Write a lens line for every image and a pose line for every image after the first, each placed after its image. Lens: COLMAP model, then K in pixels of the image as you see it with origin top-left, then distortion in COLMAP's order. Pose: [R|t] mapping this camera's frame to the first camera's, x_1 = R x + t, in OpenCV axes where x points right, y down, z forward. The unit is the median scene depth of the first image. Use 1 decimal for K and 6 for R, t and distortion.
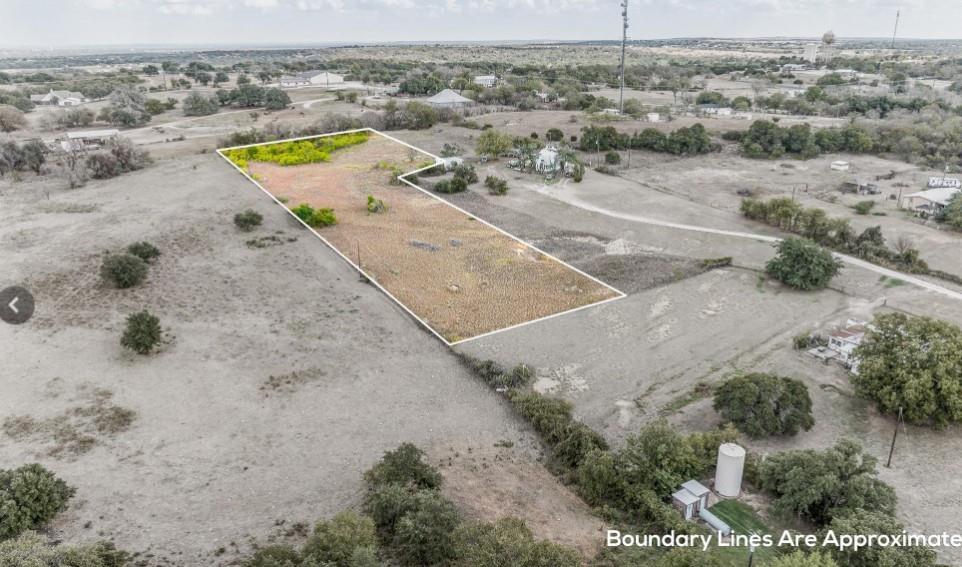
lens RADIAL K [[730.4, 0, 511.0], [0, 730.4, 284.9], [0, 0, 1]] dist [-0.023399, -0.002964]
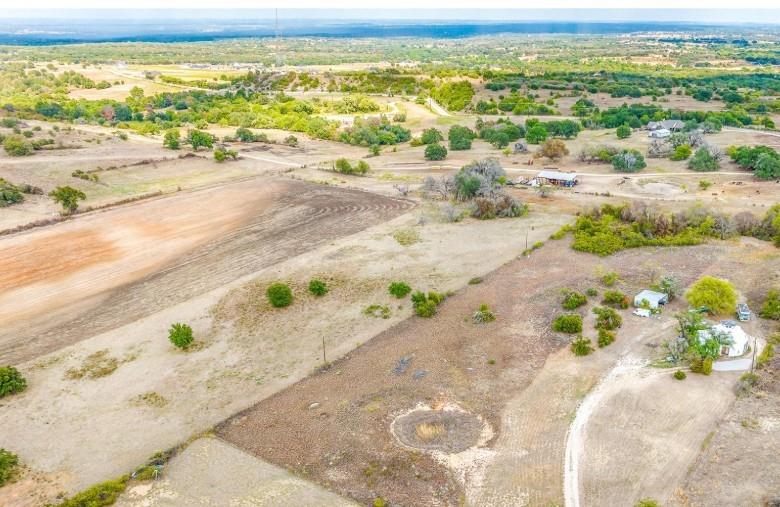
lens RADIAL K [[733.4, 0, 457.5], [0, 733.4, 291.9], [0, 0, 1]] dist [-0.033344, 0.024483]
pose [[0.397928, 0.332567, -0.855016, 0.915173], [-0.303486, 0.927230, 0.219411, -0.469907], [0.865765, 0.172175, 0.469900, 0.580180]]
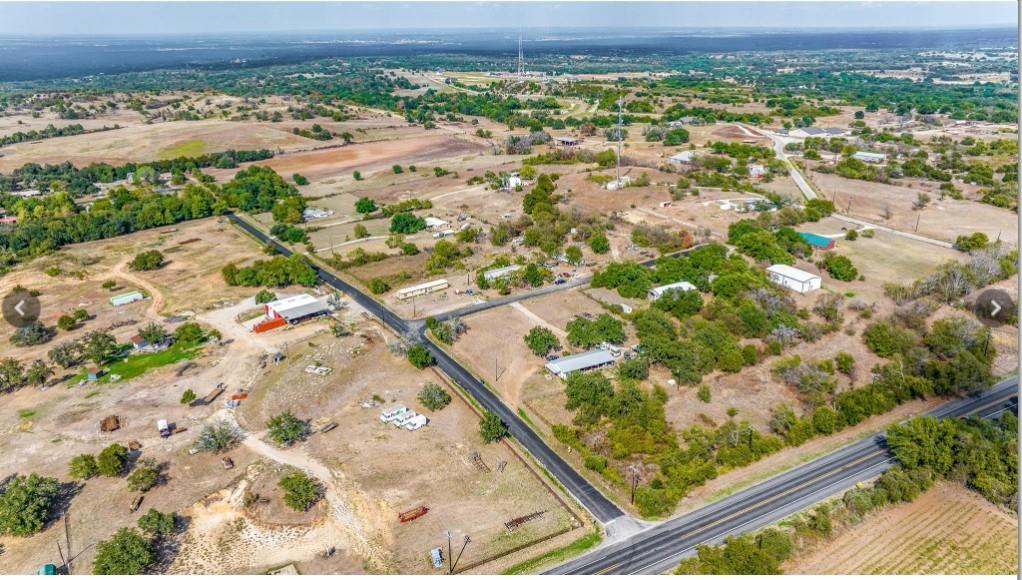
lens RADIAL K [[735.7, 0, 511.0], [0, 735.7, 290.0], [0, 0, 1]] dist [-0.021052, 0.005607]
pose [[0.027053, 0.349606, -0.936506, 3.498463], [-0.315153, 0.892055, 0.323908, -0.930063], [0.948655, 0.286380, 0.134312, 1.212311]]
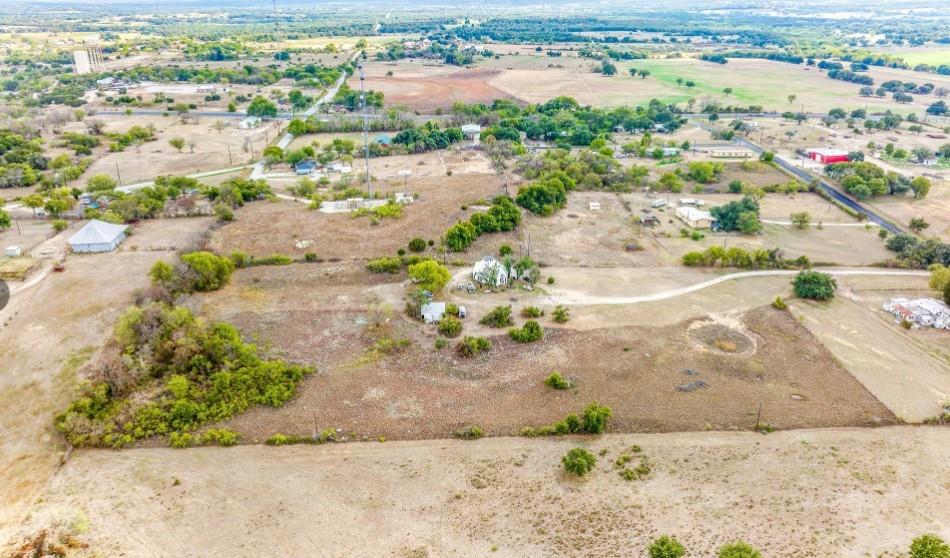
lens RADIAL K [[702.7, 0, 495.7], [0, 702.7, 279.7], [0, 0, 1]] dist [-0.041125, 0.060306]
pose [[0.430687, -0.345000, 0.833957, -1.203352], [0.297239, 0.926719, 0.229870, -0.598942], [-0.852149, 0.148882, 0.501673, 0.759676]]
